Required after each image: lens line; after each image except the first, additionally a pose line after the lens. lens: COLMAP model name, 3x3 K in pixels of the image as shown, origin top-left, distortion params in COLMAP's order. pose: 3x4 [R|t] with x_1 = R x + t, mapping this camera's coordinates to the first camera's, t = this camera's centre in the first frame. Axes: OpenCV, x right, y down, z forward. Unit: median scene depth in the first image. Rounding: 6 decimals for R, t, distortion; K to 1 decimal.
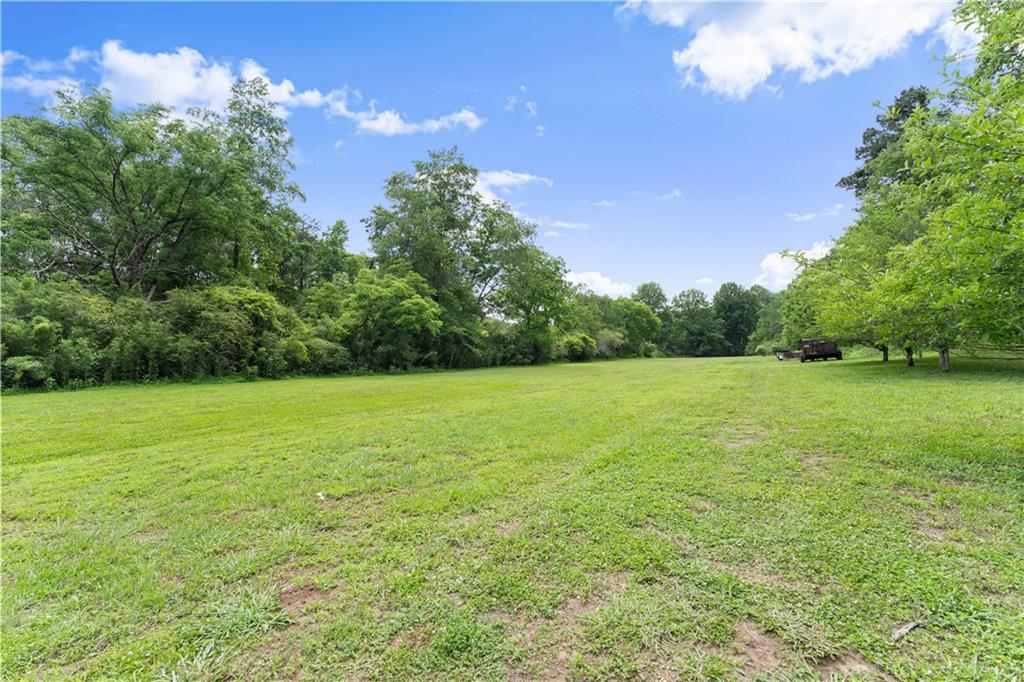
lens RADIAL K [[404.0, 0, 512.0], [0, 404.0, 341.0], [0, 0, 1]] dist [0.001218, 0.000072]
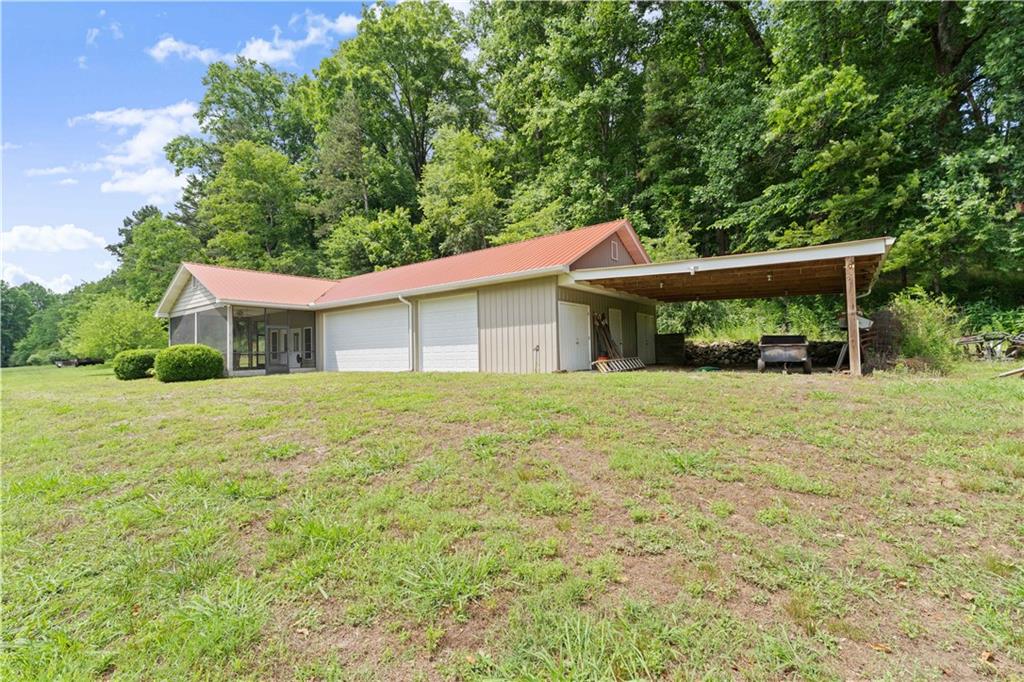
lens RADIAL K [[447.6, 0, 512.0], [0, 447.6, 341.0], [0, 0, 1]] dist [-0.002377, -0.000392]
pose [[0.191478, 0.016908, 0.981351, -0.204931], [-0.001960, 0.999856, -0.016845, -0.006602], [-0.981495, 0.001301, 0.191484, -0.308994]]
